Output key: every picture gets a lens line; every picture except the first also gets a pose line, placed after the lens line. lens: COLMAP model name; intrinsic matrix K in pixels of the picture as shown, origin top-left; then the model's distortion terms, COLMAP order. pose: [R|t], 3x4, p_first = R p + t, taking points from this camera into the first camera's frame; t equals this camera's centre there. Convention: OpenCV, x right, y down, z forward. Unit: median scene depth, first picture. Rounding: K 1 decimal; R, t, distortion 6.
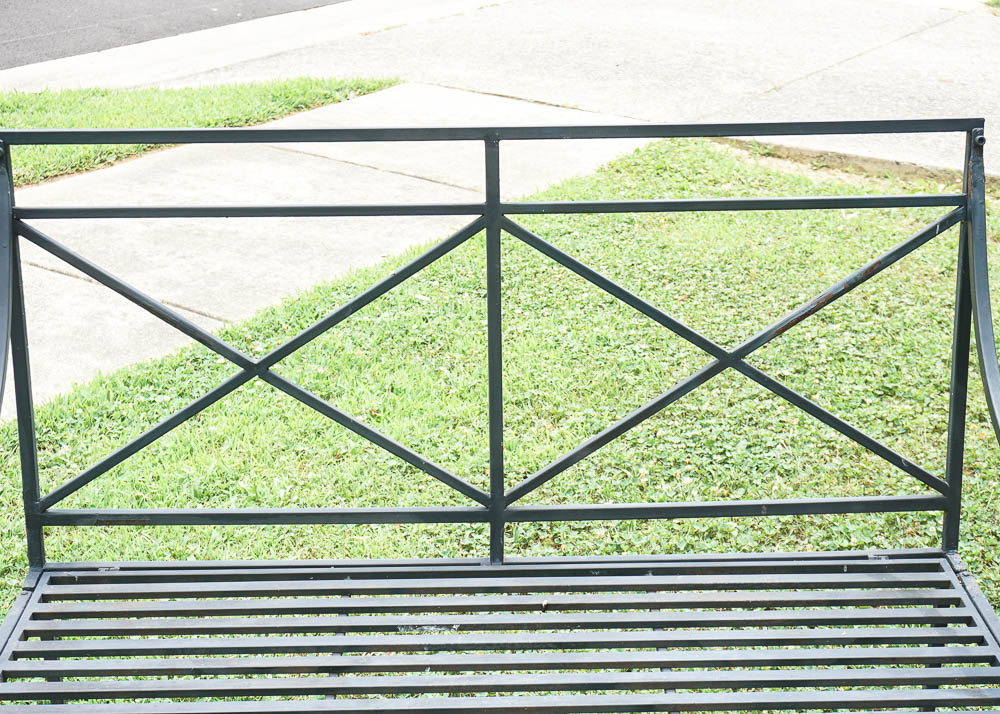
lens RADIAL K [[1547.3, 0, 507.4], [0, 1547.3, 367.2], [0, 0, 1]] dist [0.011026, 0.000000]
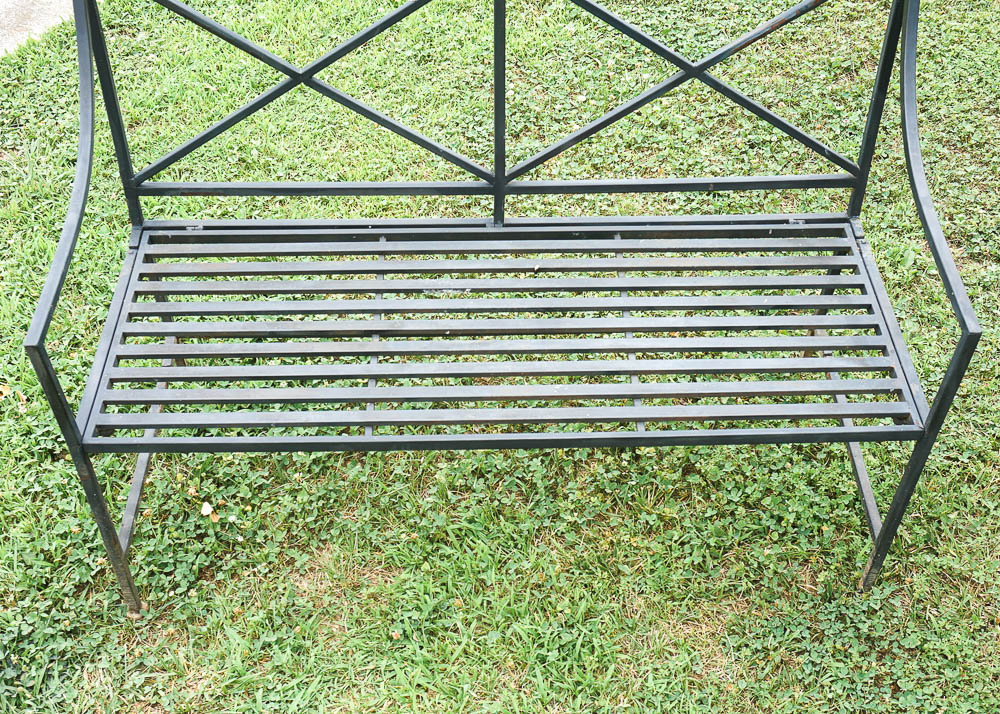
lens RADIAL K [[1165.4, 0, 505.8], [0, 1165.4, 357.9], [0, 0, 1]] dist [0.001999, 0.000000]
pose [[0.999853, 0.008526, 0.014870, -0.008900], [-0.013939, 0.909326, 0.415850, -0.106380], [-0.009976, -0.415996, 0.909312, 0.049299]]
